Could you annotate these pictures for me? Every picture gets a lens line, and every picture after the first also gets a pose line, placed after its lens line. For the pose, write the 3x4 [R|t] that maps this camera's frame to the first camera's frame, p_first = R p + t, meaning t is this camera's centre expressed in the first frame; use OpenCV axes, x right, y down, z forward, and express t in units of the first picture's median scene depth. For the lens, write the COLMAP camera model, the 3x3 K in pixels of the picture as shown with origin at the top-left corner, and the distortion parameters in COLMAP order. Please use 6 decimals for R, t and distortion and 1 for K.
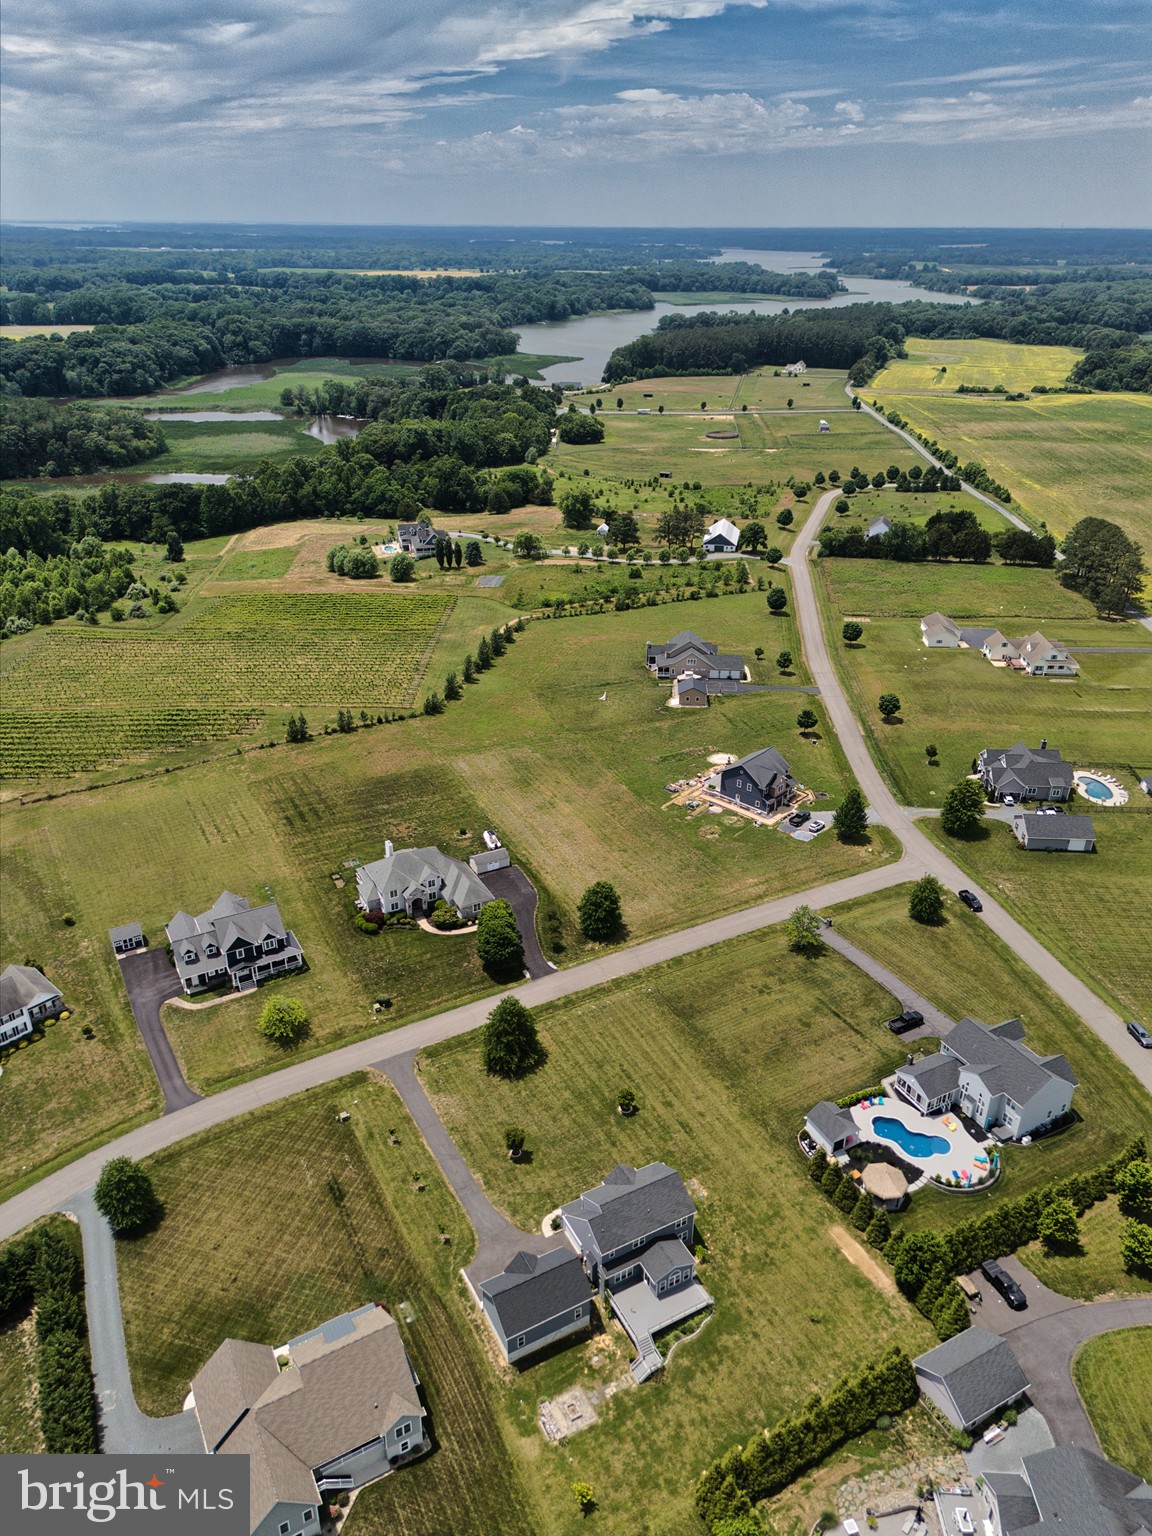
lens RADIAL K [[1063.9, 0, 575.6], [0, 1063.9, 746.6], [0, 0, 1]] dist [0.067797, -0.058941]
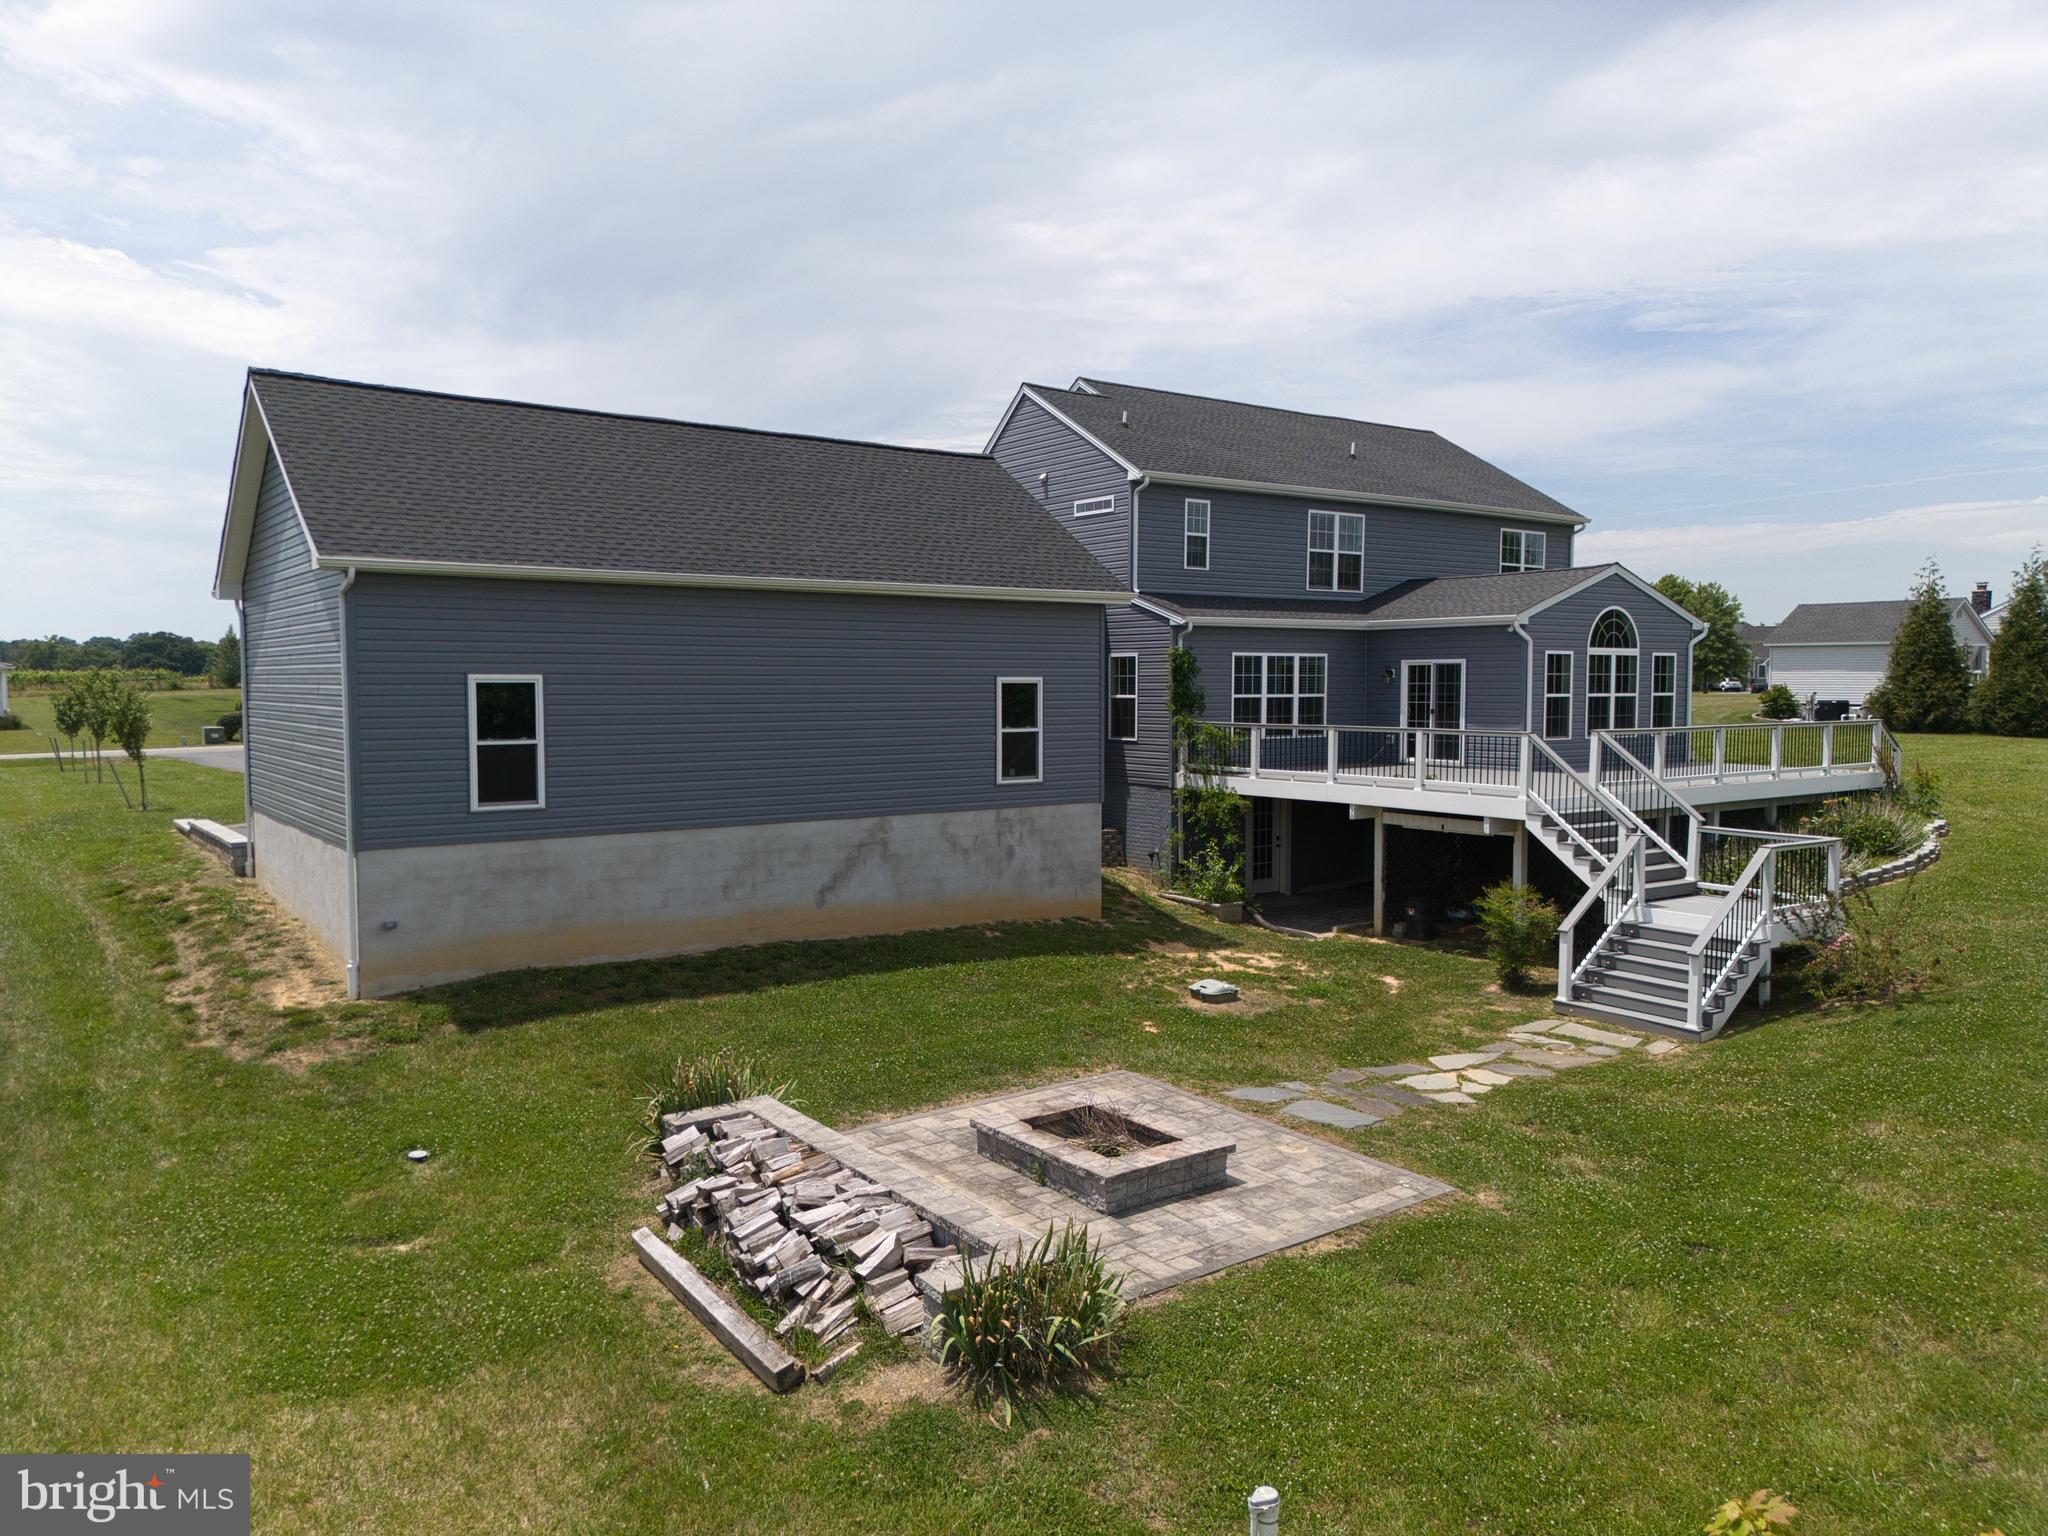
lens RADIAL K [[1418.5, 0, 1021.6], [0, 1418.5, 775.8], [0, 0, 1]] dist [0.067797, -0.058941]
pose [[0.990596, -0.014082, 0.136096, -0.010028], [0.064290, 0.925952, -0.372129, 0.294694], [-0.120778, 0.377379, 0.918149, 0.422630]]
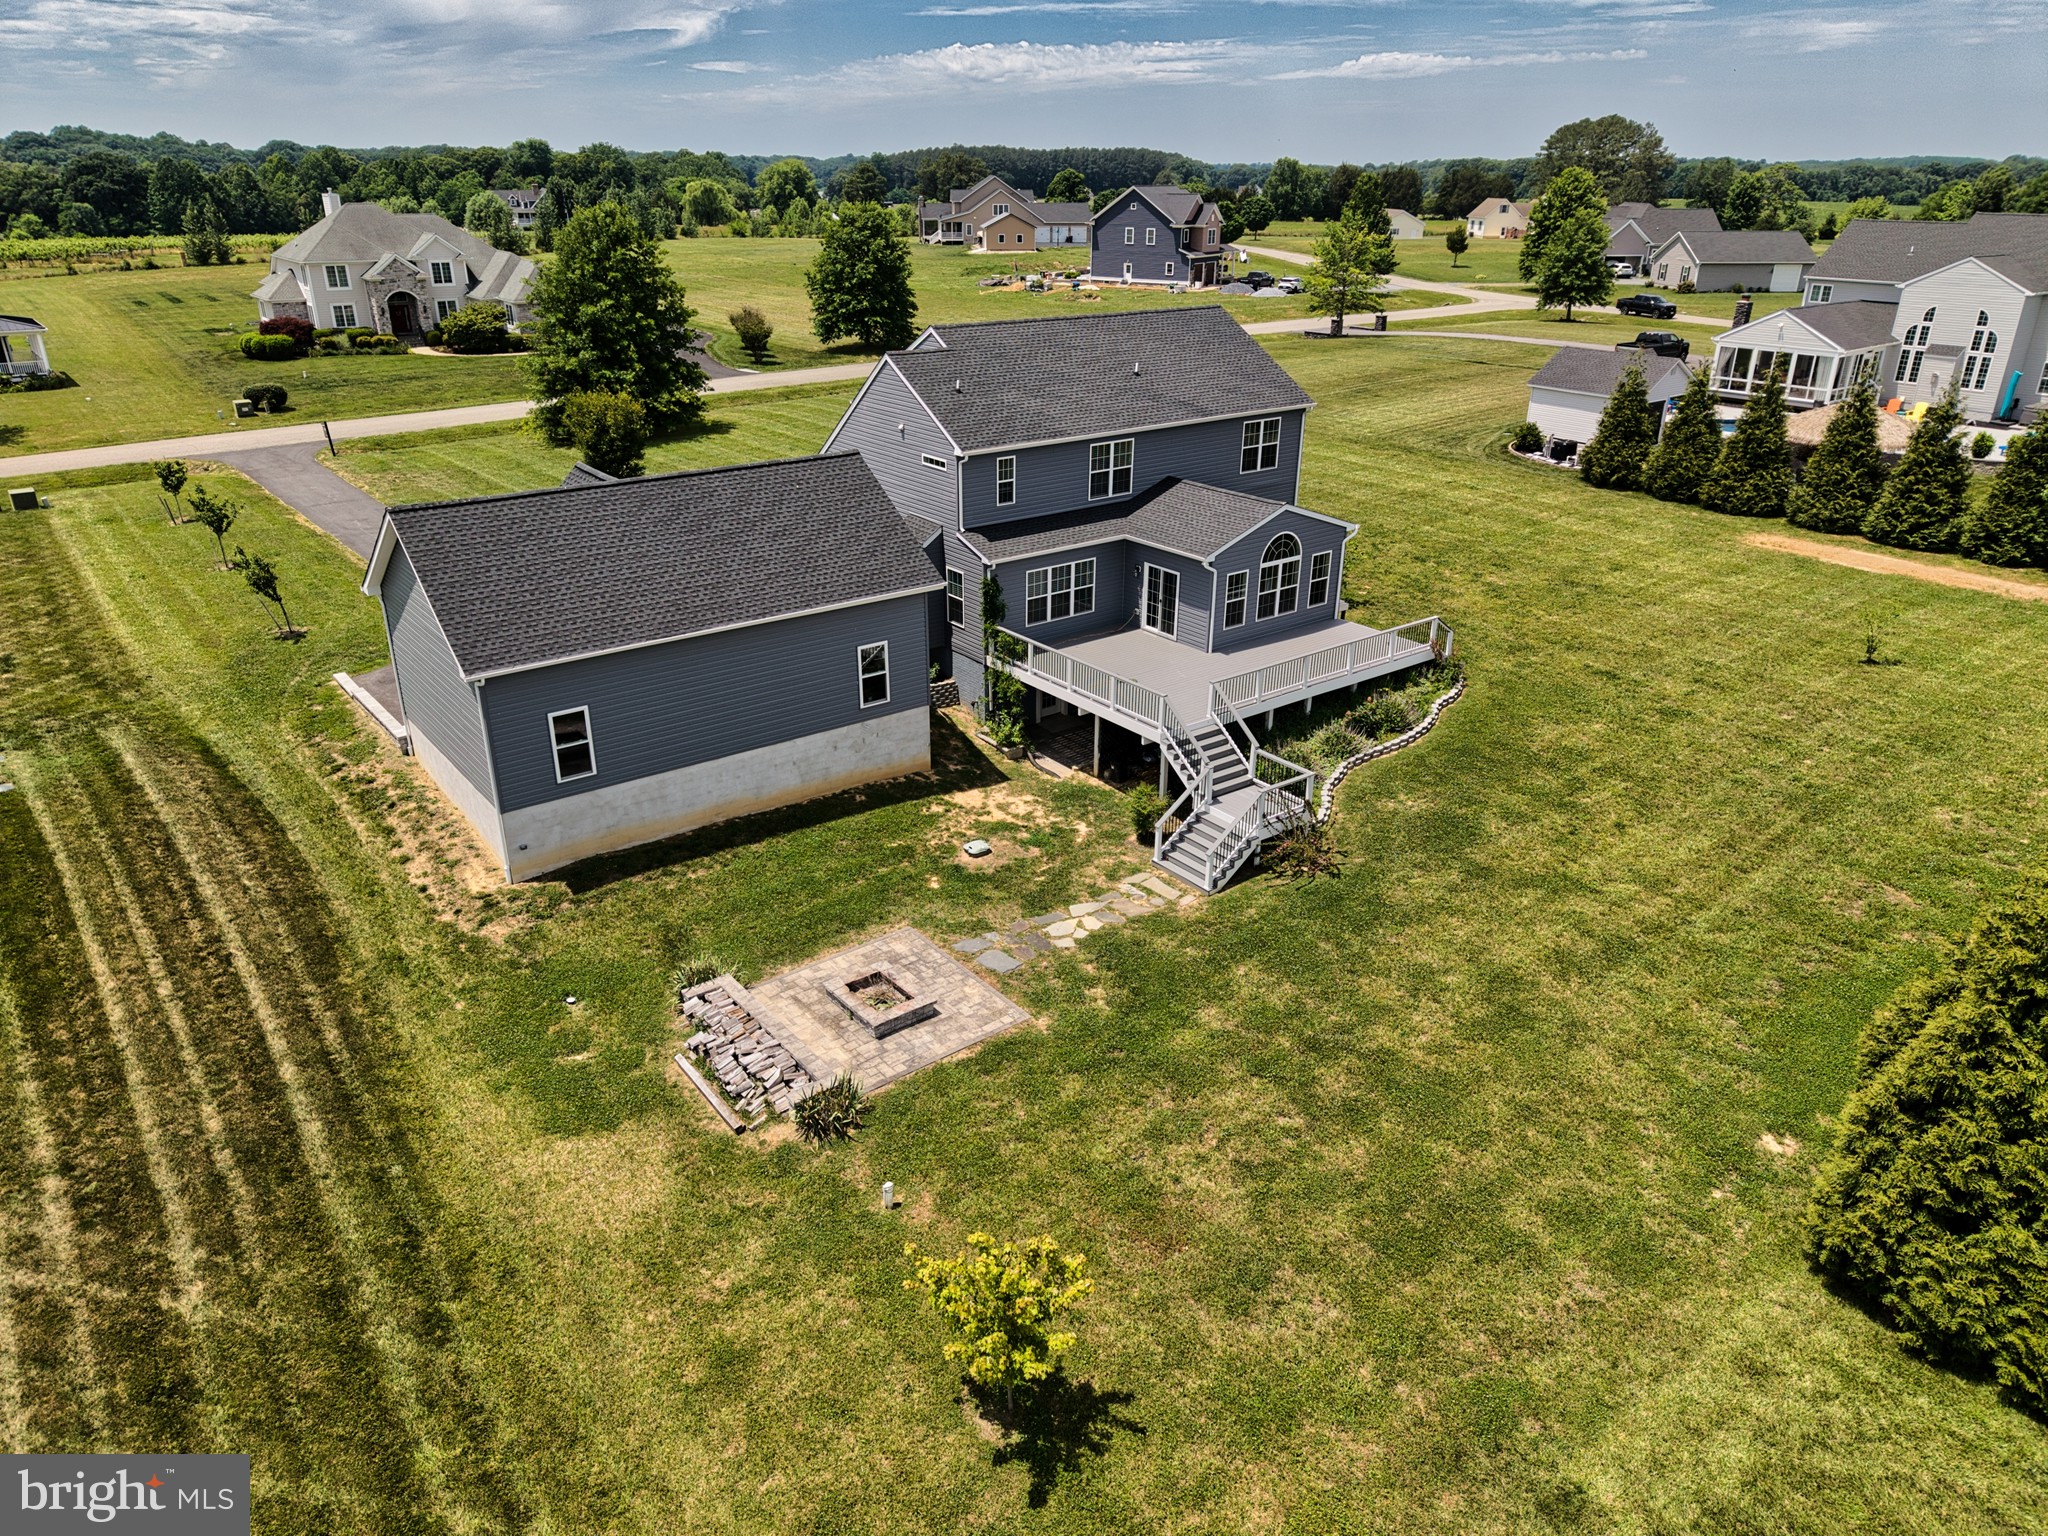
lens RADIAL K [[1333.5, 0, 1024.0], [0, 1333.5, 768.0], [0, 0, 1]] dist [0.106756, -0.232460]
pose [[0.986558, -0.066530, 0.149254, -0.004306], [0.071992, 0.996908, -0.031493, 0.275445], [-0.146697, 0.041814, 0.988297, 0.369226]]
